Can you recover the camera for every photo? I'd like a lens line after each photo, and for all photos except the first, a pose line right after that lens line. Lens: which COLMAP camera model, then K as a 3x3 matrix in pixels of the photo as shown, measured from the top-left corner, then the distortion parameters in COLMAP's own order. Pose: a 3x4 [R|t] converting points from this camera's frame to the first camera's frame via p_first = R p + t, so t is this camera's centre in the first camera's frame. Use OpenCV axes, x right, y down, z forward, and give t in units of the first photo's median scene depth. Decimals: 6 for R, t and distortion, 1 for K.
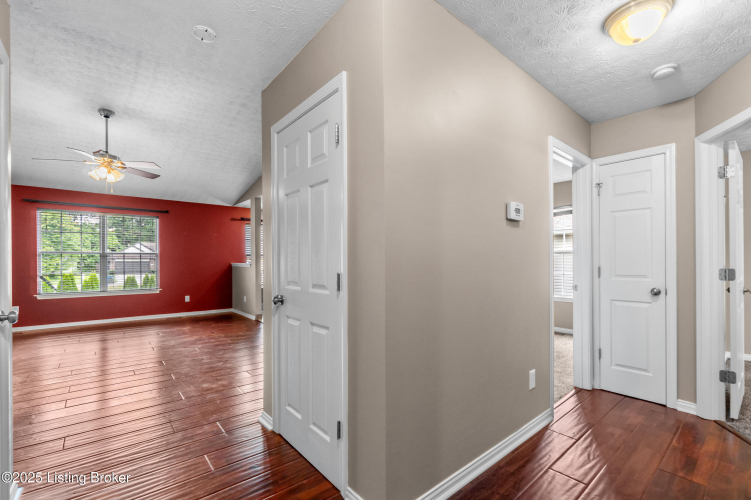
lens RADIAL K [[324.0, 0, 375.3], [0, 324.0, 255.1], [0, 0, 1]] dist [0.001458, -0.000901]
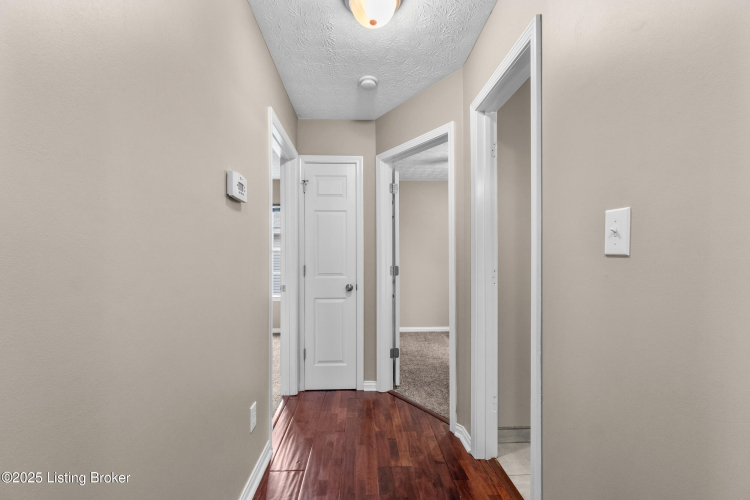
lens RADIAL K [[323.5, 0, 375.1], [0, 323.5, 259.8], [0, 0, 1]] dist [0.001458, -0.000901]
pose [[0.605613, 0.003789, 0.795751, 0.048965], [-0.017701, 0.999805, 0.008711, 0.007988], [-0.795563, -0.019361, 0.605562, 0.281435]]
